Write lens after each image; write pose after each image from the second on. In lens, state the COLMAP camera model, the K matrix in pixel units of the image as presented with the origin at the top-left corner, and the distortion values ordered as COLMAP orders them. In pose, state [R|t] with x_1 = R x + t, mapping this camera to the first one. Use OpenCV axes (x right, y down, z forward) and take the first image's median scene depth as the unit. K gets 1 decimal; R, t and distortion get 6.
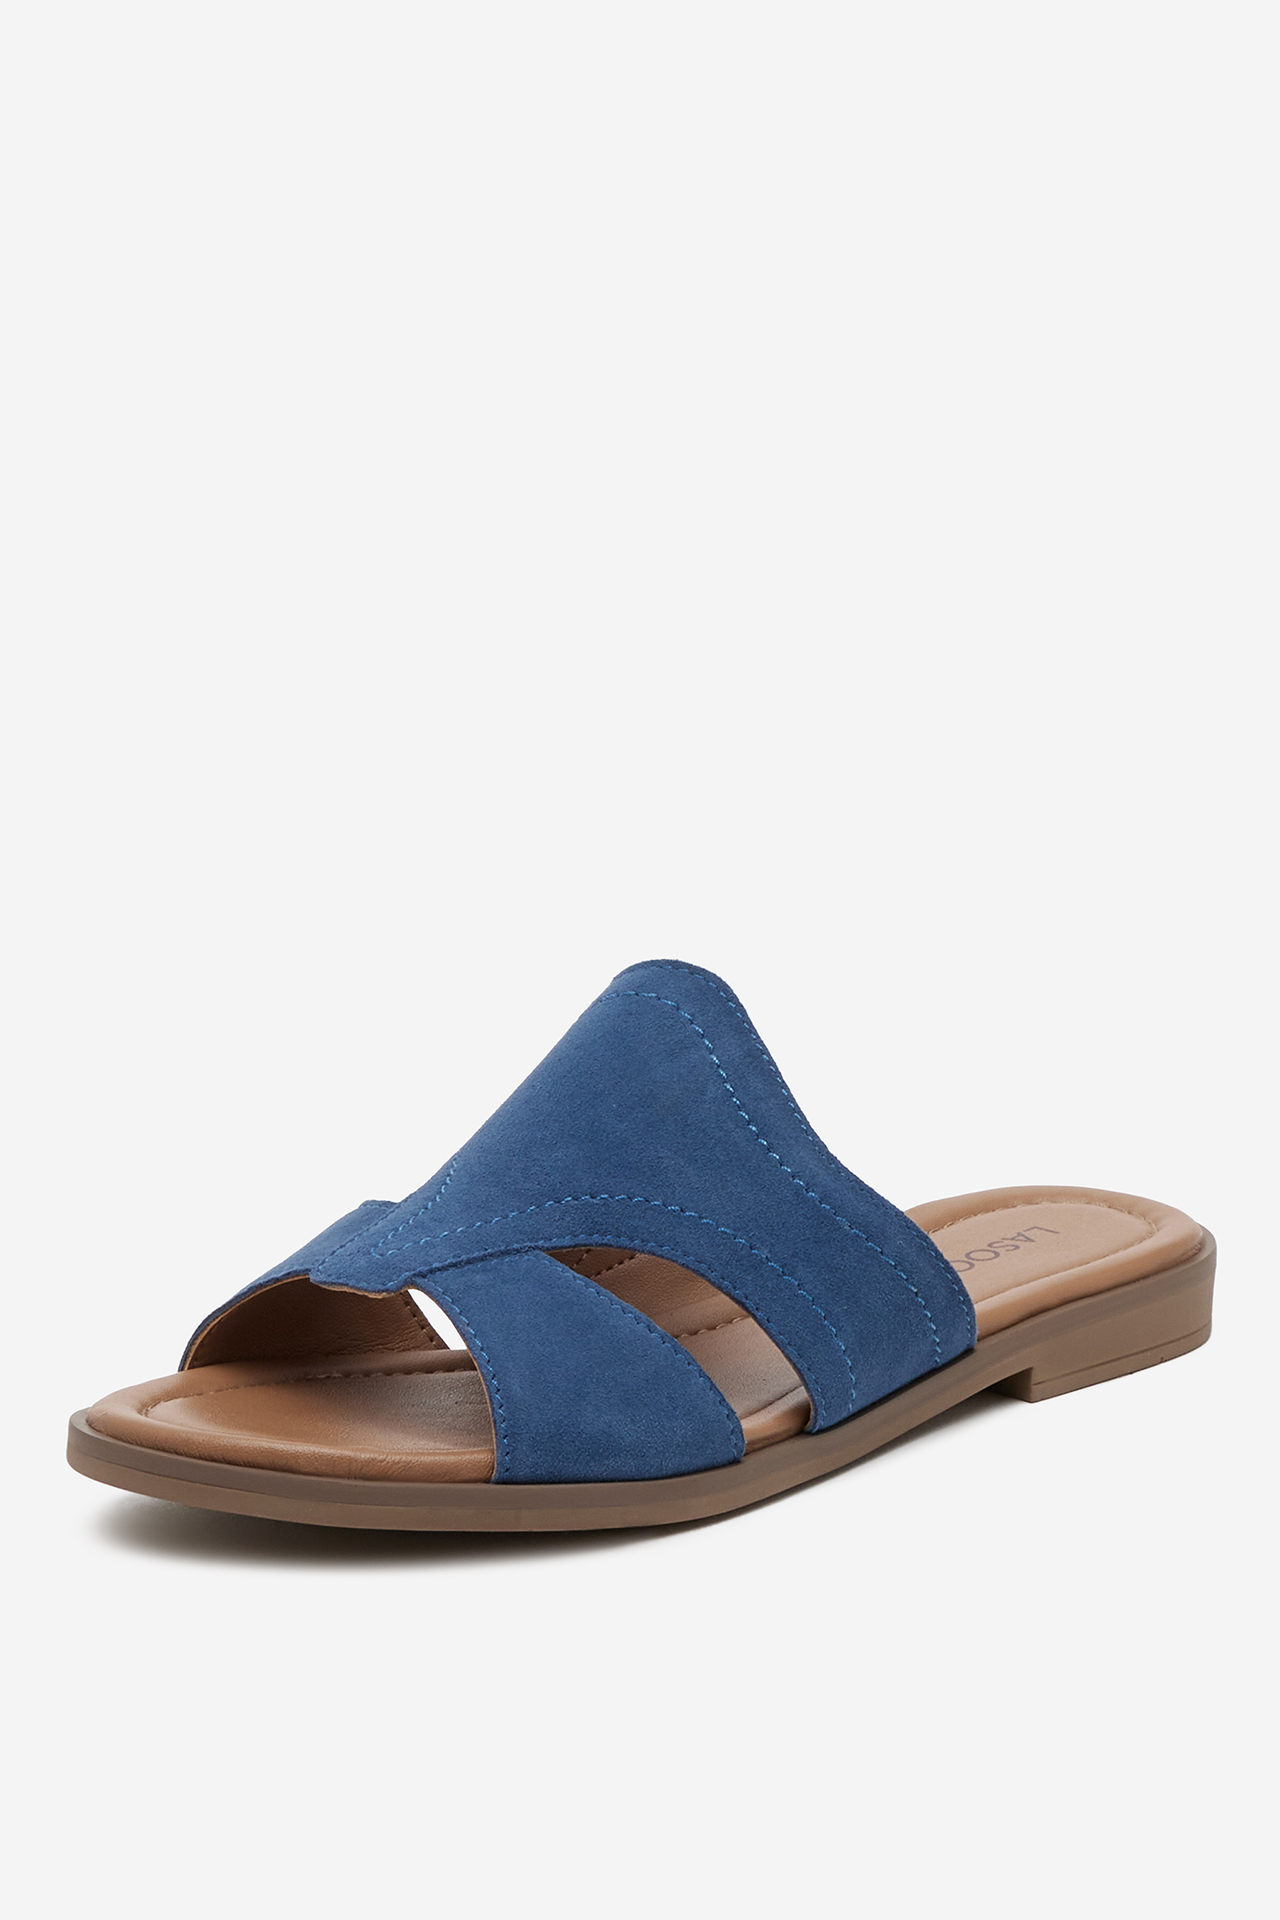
lens RADIAL K [[2773.8, 0, 639.0], [0, 2773.8, 959.7], [0, 0, 1]] dist [-0.031008, 0.000000]
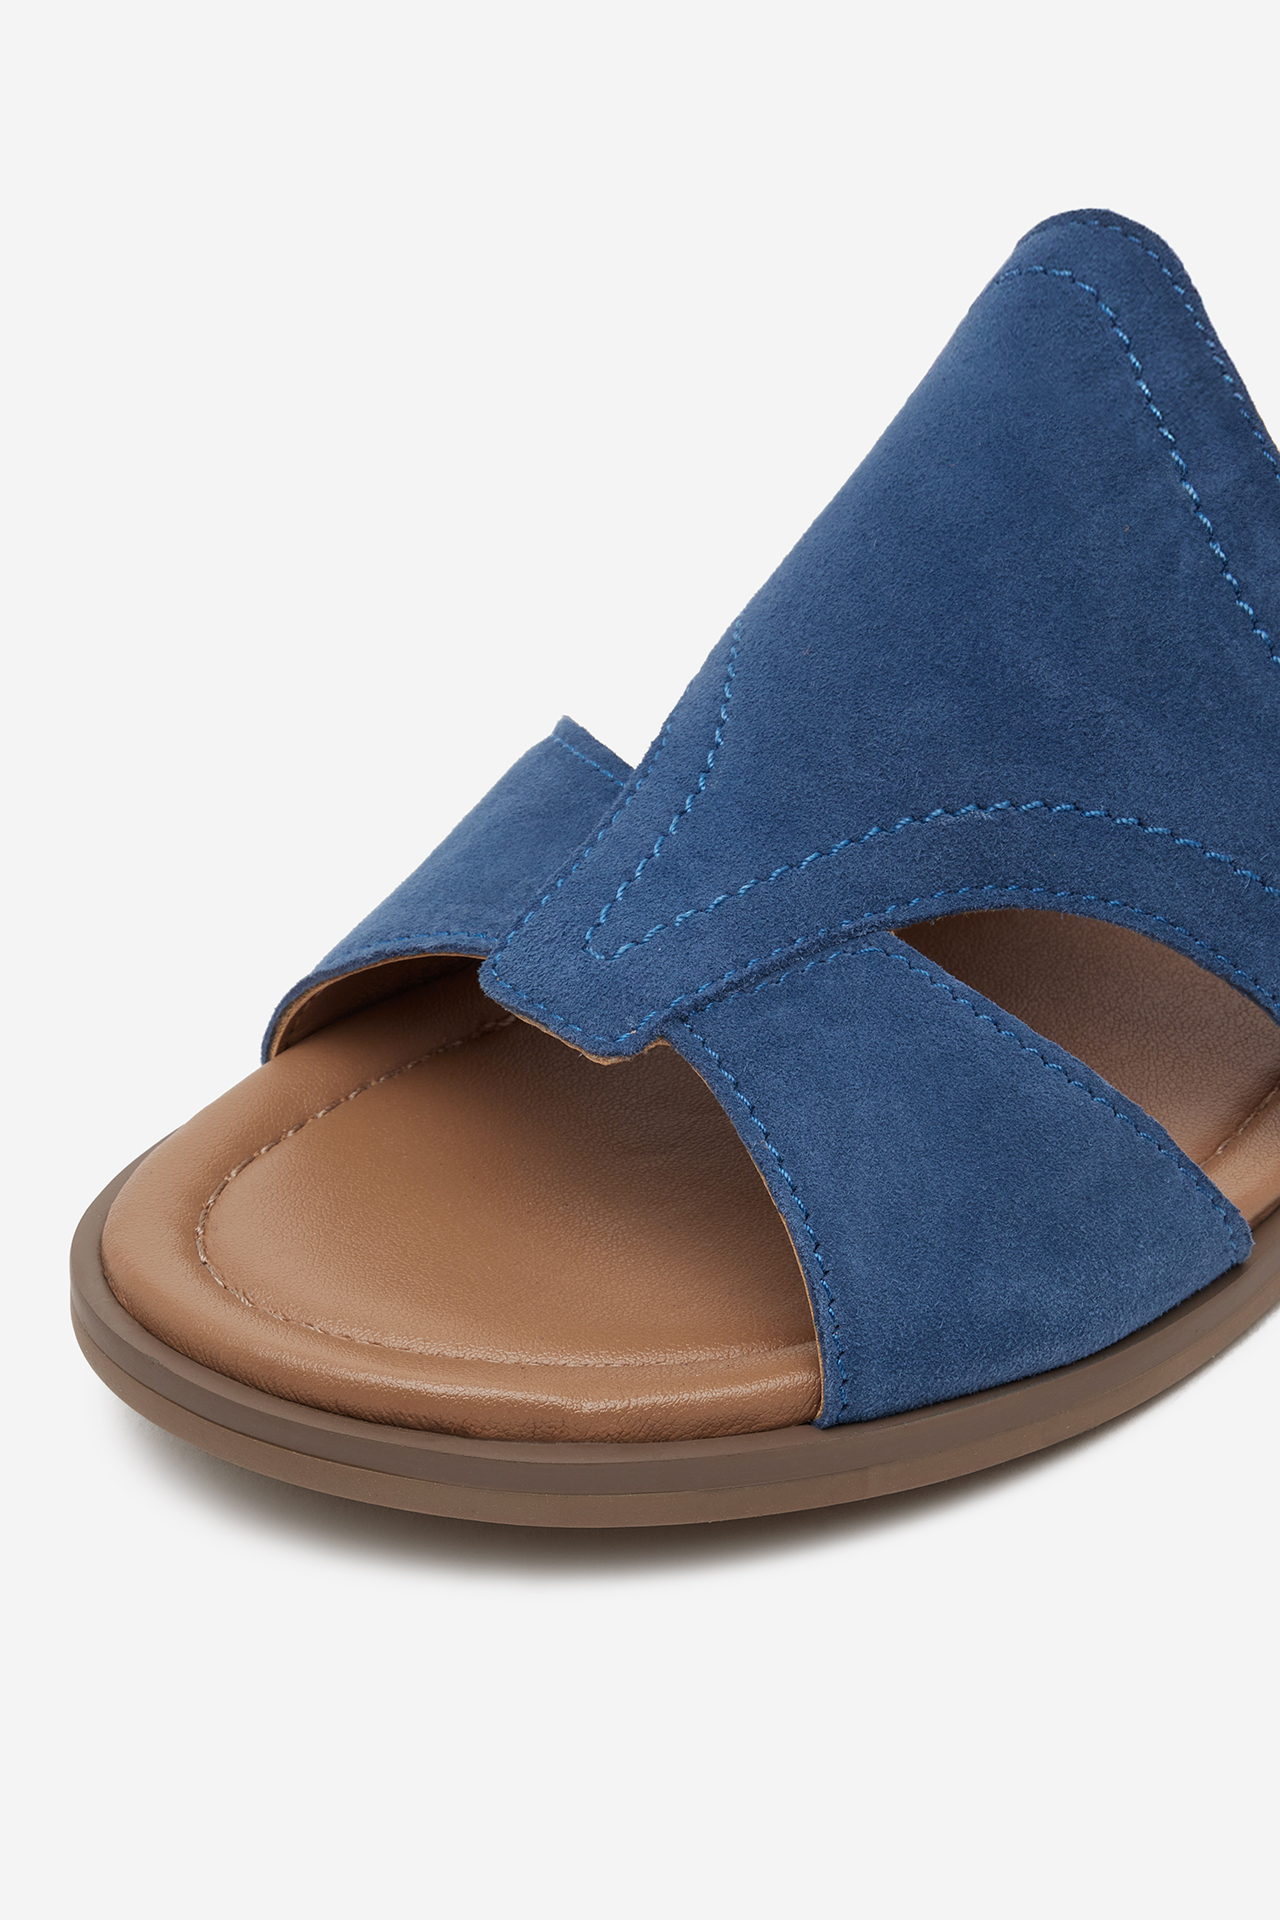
lens RADIAL K [[3851.1, 0, 641.7], [0, 3851.1, 960.5], [0, 0, 1]] dist [-0.025120, 0.000000]
pose [[0.996830, -0.001962, -0.079535, -0.023343], [0.025809, 0.953608, 0.299942, -0.119570], [0.075257, -0.301044, 0.950636, 0.255960]]
